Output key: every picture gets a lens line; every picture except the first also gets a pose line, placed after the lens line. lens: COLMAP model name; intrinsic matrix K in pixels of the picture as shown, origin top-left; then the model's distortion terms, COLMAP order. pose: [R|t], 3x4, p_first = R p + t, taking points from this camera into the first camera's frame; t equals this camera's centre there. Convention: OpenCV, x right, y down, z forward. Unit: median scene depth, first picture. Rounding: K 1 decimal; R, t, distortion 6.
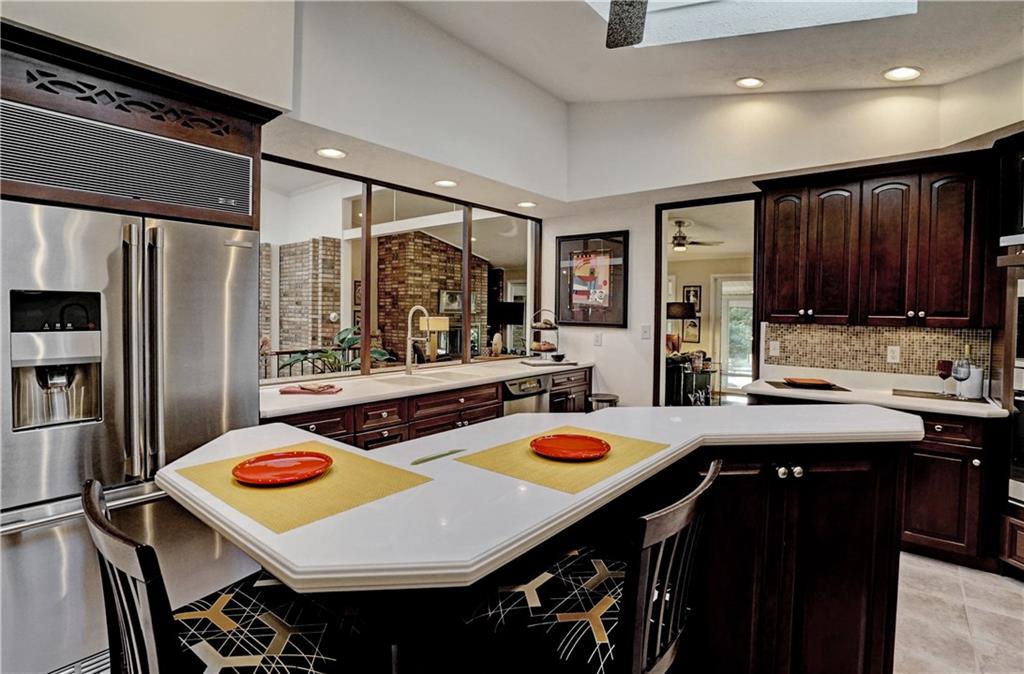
lens RADIAL K [[501.5, 0, 512.0], [0, 501.5, 337.0], [0, 0, 1]] dist [-0.038557, 0.000433]
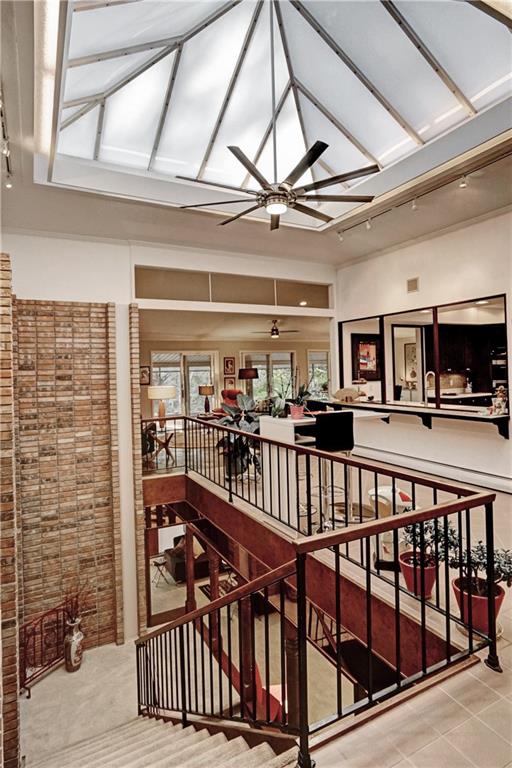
lens RADIAL K [[430.0, 0, 258.1], [0, 430.0, 371.7], [0, 0, 1]] dist [-0.041796, 0.000042]
pose [[0.382401, -0.025115, 0.923655, -0.792739], [0.079294, 0.996835, -0.005723, -0.041934], [-0.920588, 0.075429, 0.383182, 0.386313]]
